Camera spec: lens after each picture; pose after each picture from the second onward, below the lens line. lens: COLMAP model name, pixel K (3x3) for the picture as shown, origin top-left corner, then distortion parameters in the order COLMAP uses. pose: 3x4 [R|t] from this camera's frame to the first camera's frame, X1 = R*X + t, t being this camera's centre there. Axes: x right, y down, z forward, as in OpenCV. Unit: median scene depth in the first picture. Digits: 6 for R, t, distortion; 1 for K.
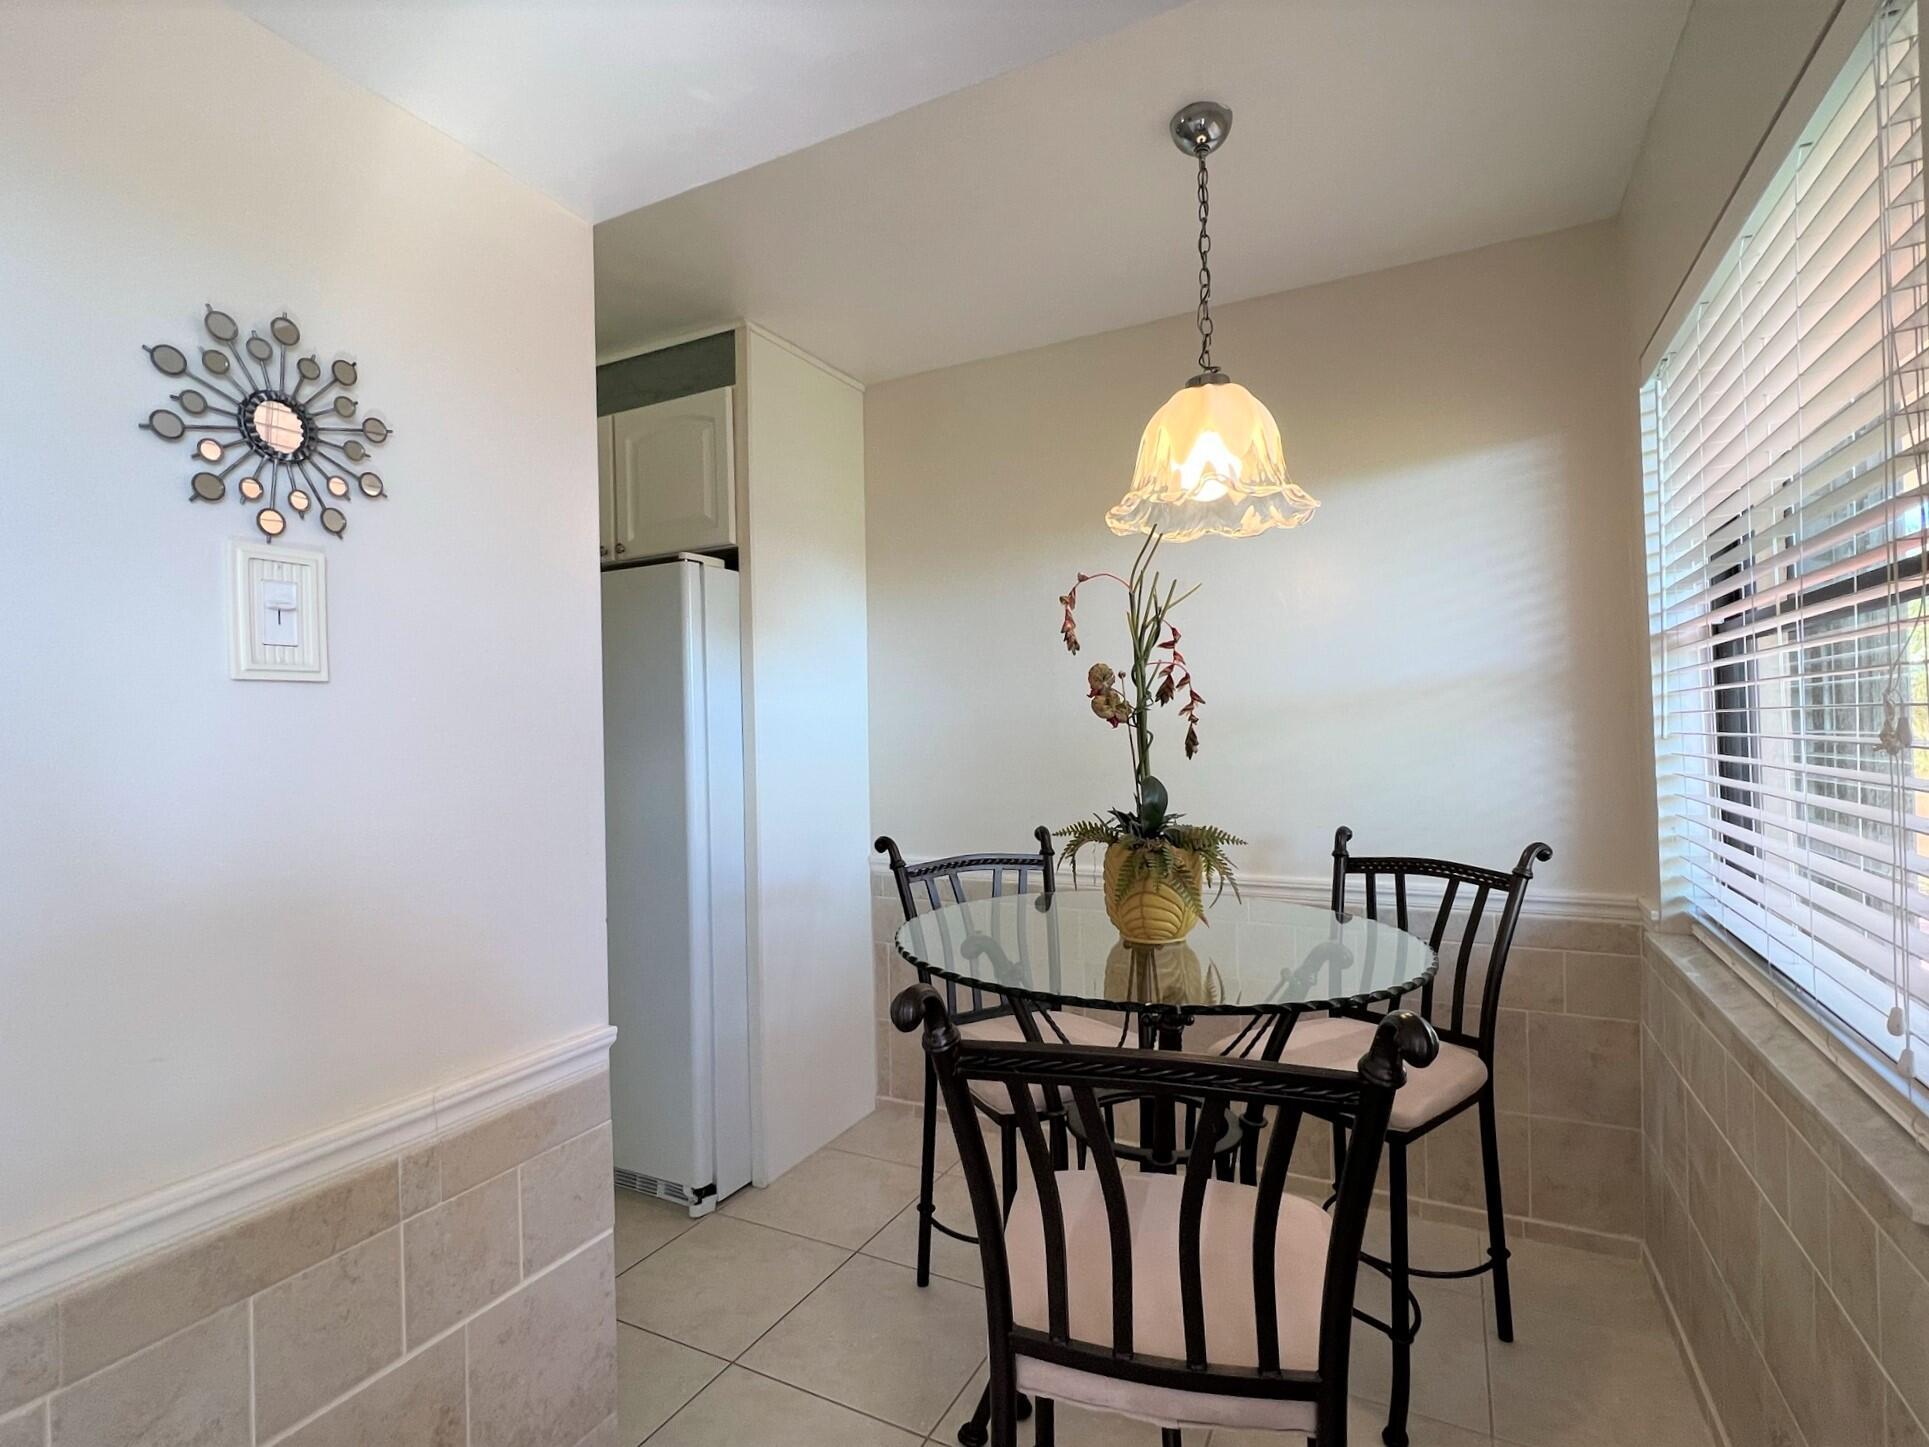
lens RADIAL K [[936.3, 0, 963.9], [0, 936.3, 718.4], [0, 0, 1]] dist [0.001522, -0.000337]
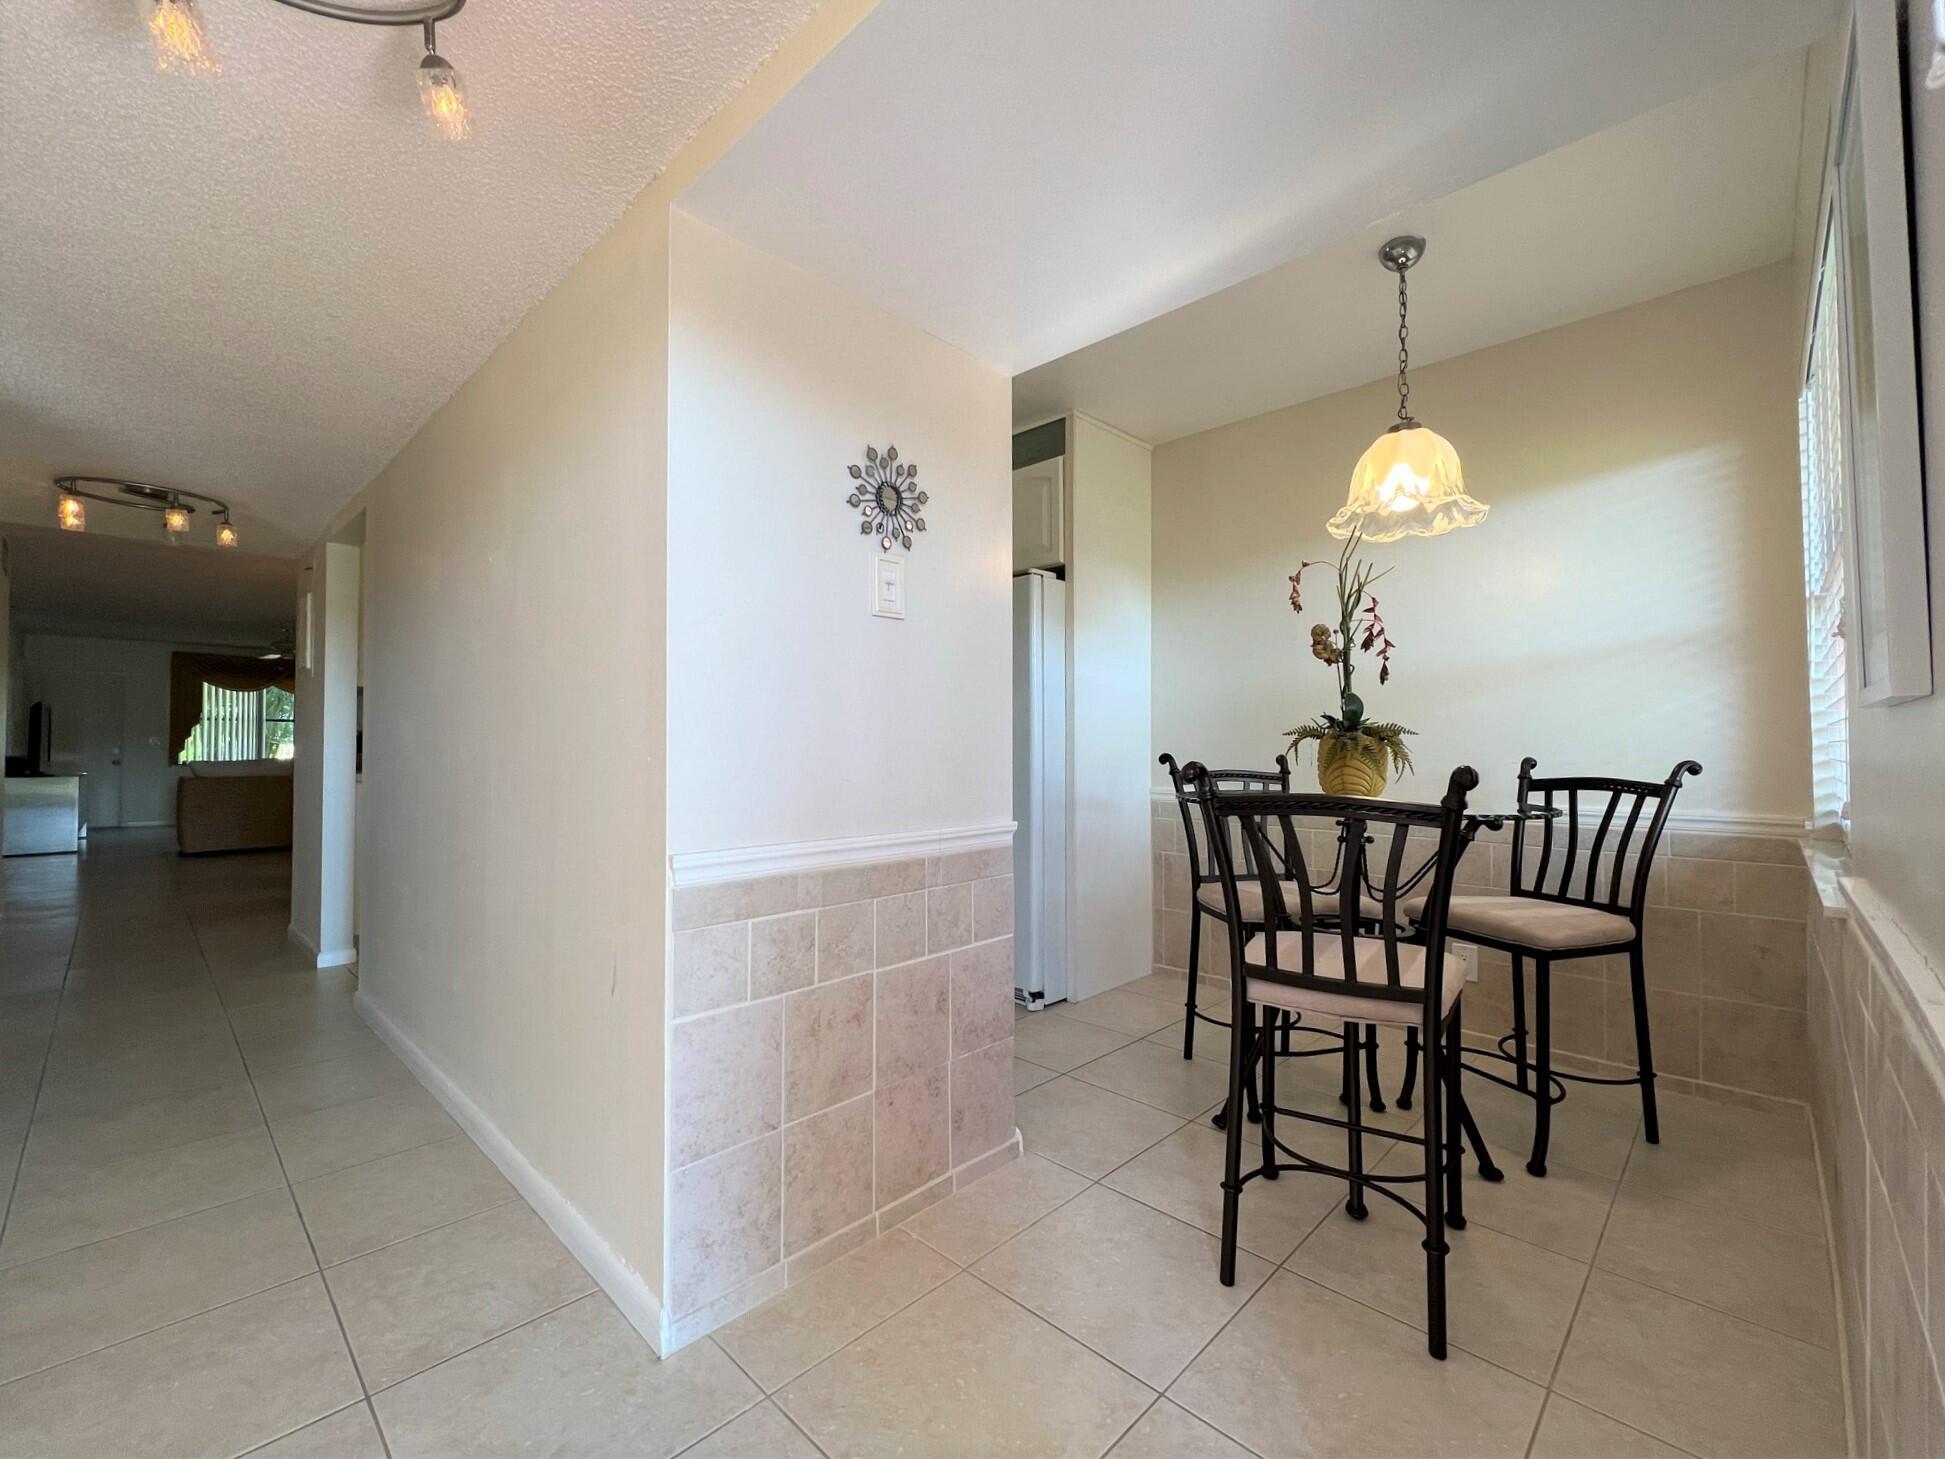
lens RADIAL K [[797.7, 0, 978.3], [0, 797.7, 720.0], [0, 0, 1]] dist [0.000782, -0.000221]
pose [[0.955257, 0.015366, -0.295377, 0.004106], [-0.017556, 0.999835, -0.004765, 0.105565], [0.295255, 0.009738, 0.955369, -0.356195]]
